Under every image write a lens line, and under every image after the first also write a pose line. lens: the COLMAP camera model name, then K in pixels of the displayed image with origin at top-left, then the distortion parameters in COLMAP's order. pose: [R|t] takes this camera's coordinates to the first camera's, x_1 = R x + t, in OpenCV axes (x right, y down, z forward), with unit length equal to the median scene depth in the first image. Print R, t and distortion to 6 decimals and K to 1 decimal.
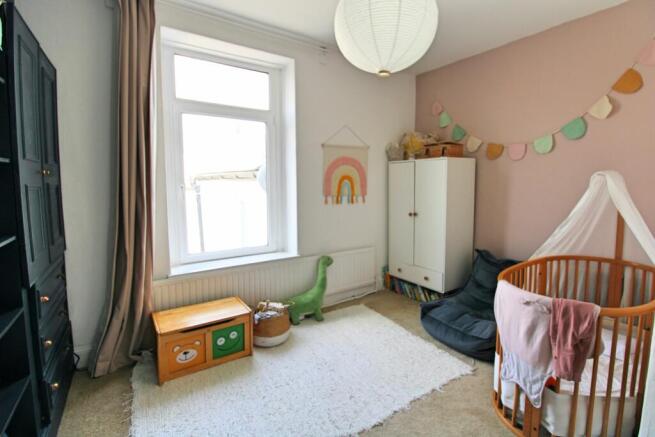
lens RADIAL K [[297.4, 0, 331.4], [0, 297.4, 210.1], [0, 0, 1]] dist [-0.000618, -0.000249]
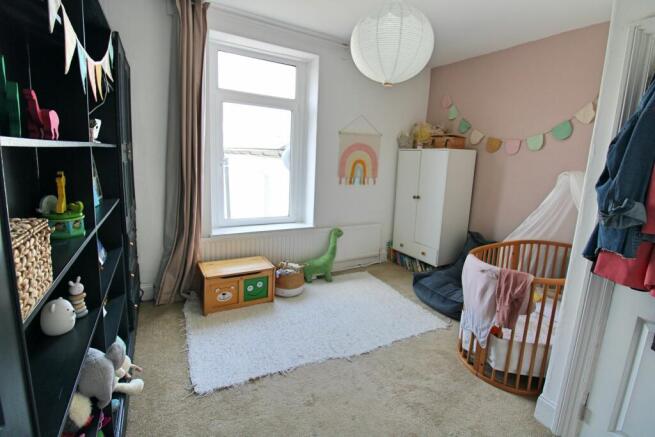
lens RADIAL K [[297.4, 0, 331.4], [0, 297.4, 210.1], [0, 0, 1]] dist [-0.000618, -0.000249]
pose [[0.996226, 0.060551, -0.062183, 0.032389], [-0.055278, 0.994992, 0.083279, -0.017686], [0.066914, -0.079528, 0.994584, -0.198916]]
